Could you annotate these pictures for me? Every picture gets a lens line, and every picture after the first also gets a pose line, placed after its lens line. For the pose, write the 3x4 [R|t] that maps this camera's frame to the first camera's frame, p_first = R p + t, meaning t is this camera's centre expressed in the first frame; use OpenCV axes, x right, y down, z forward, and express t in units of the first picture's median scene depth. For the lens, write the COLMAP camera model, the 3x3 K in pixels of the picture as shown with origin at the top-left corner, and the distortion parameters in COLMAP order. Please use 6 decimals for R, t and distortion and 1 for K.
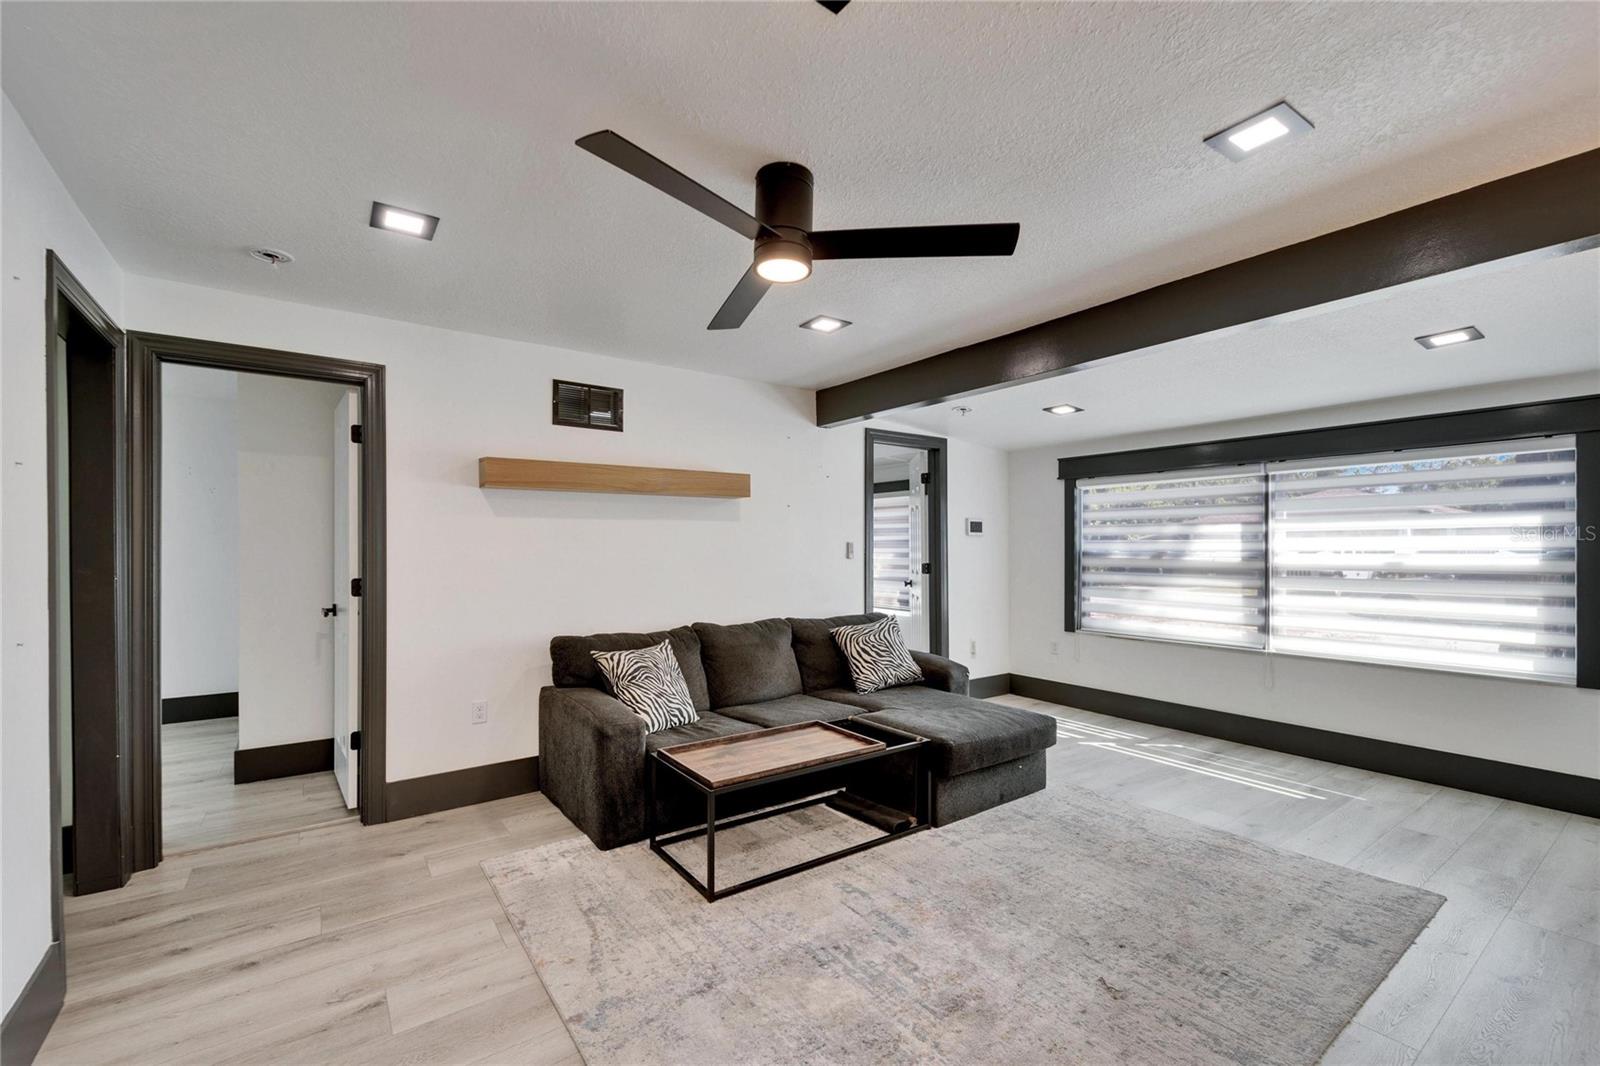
lens RADIAL K [[669.6, 0, 797.2], [0, 669.6, 549.8], [0, 0, 1]] dist [-0.001298, -0.000278]
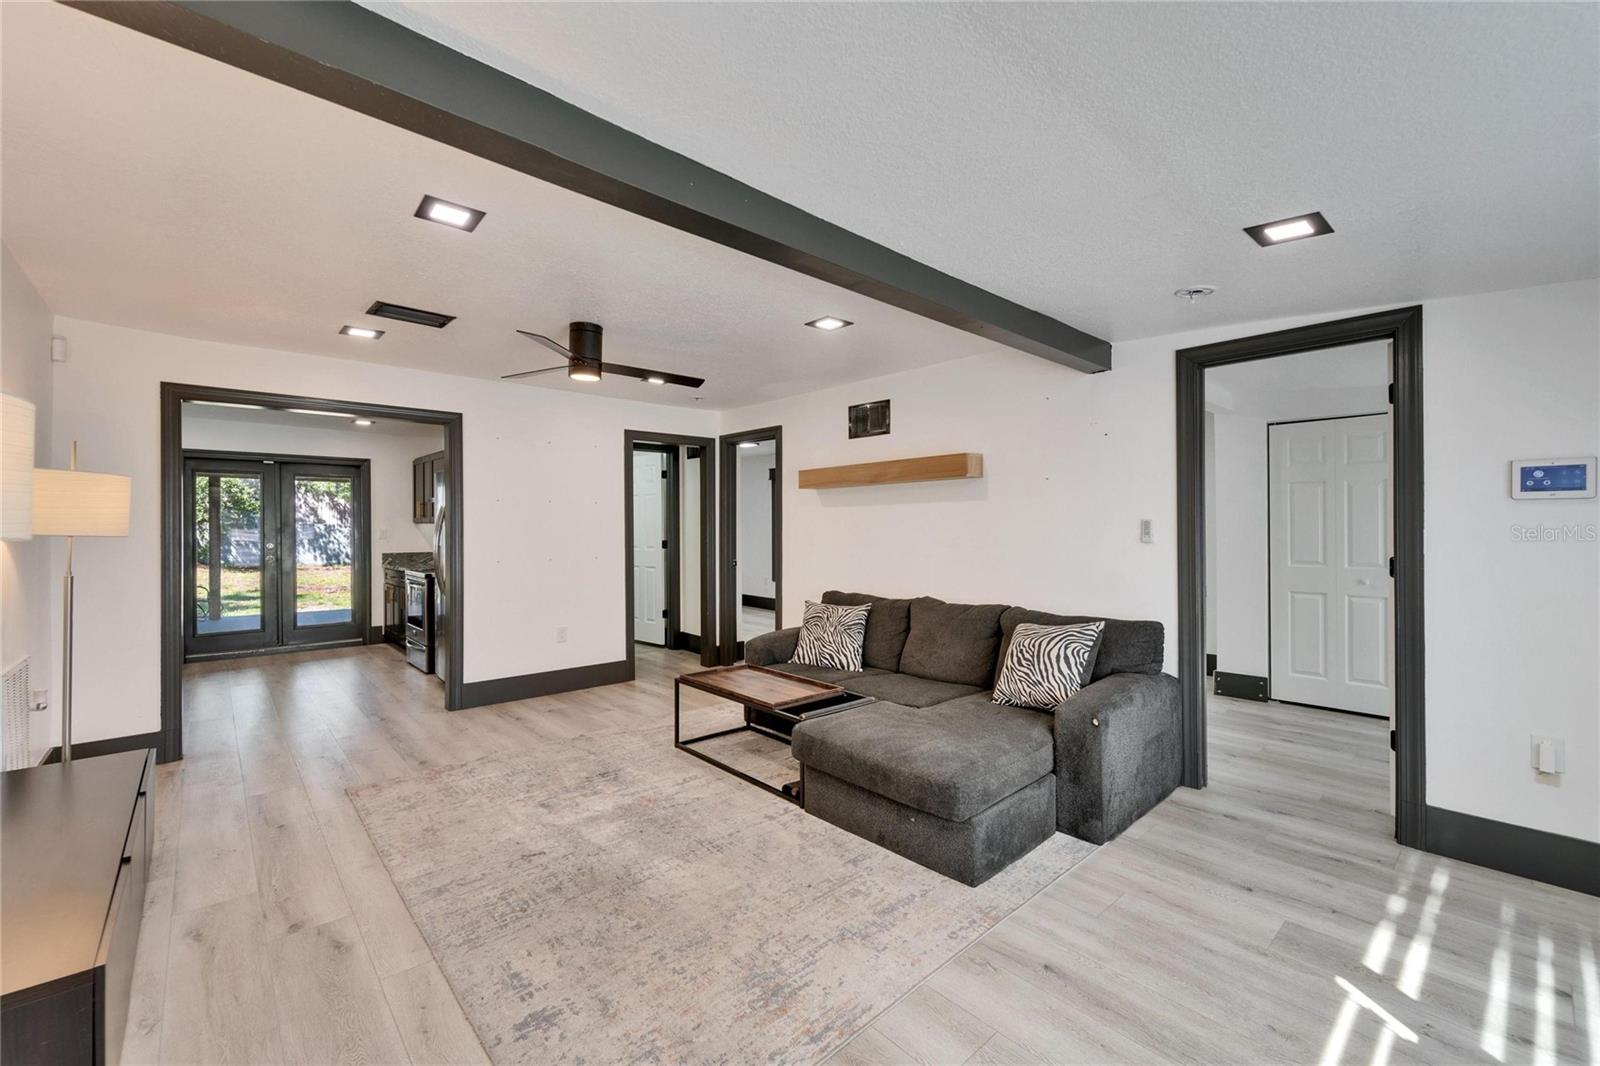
lens RADIAL K [[668.0, 0, 798.2], [0, 668.0, 525.9], [0, 0, 1]] dist [0.000241, 0.000019]
pose [[0.106142, -0.003324, -0.994345, 1.138442], [-0.002278, 0.999991, -0.003586, -0.002103], [0.994348, 0.002646, 0.106133, 0.846491]]
